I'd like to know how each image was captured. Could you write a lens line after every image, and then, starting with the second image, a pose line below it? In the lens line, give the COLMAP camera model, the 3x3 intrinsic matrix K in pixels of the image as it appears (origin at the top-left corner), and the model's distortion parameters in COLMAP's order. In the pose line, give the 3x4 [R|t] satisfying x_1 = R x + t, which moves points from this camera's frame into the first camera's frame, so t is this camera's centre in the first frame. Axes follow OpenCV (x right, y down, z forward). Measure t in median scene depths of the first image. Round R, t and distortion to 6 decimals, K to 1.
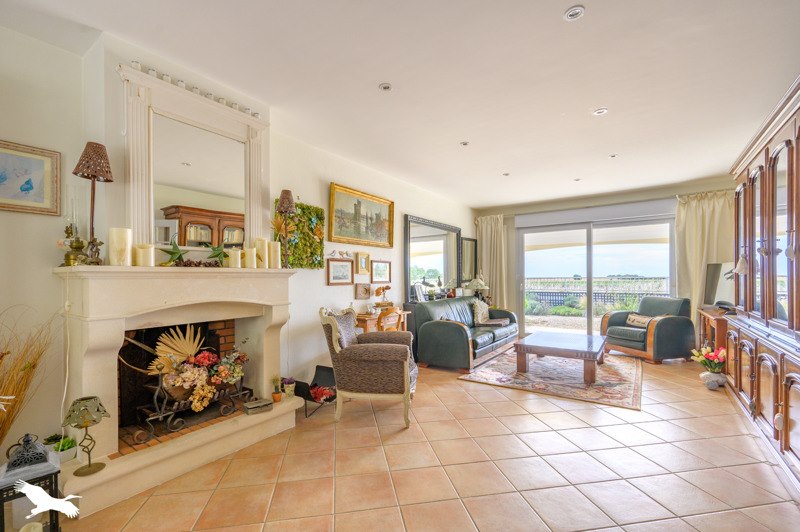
lens RADIAL K [[352.1, 0, 399.1], [0, 352.1, 278.8], [0, 0, 1]] dist [0.000349, -0.000127]
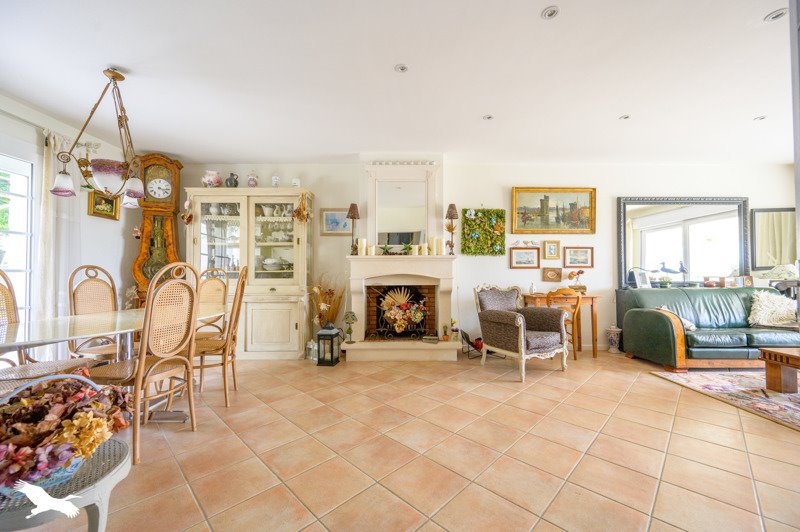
lens RADIAL K [[316.7, 0, 400.0], [0, 316.7, 266.0], [0, 0, 1]] dist [-0.000017, -0.000088]
pose [[0.584328, -0.012638, -0.811419, 0.508074], [-0.005485, 0.999794, -0.019522, 0.035037], [0.811499, 0.015858, 0.584139, 0.011235]]
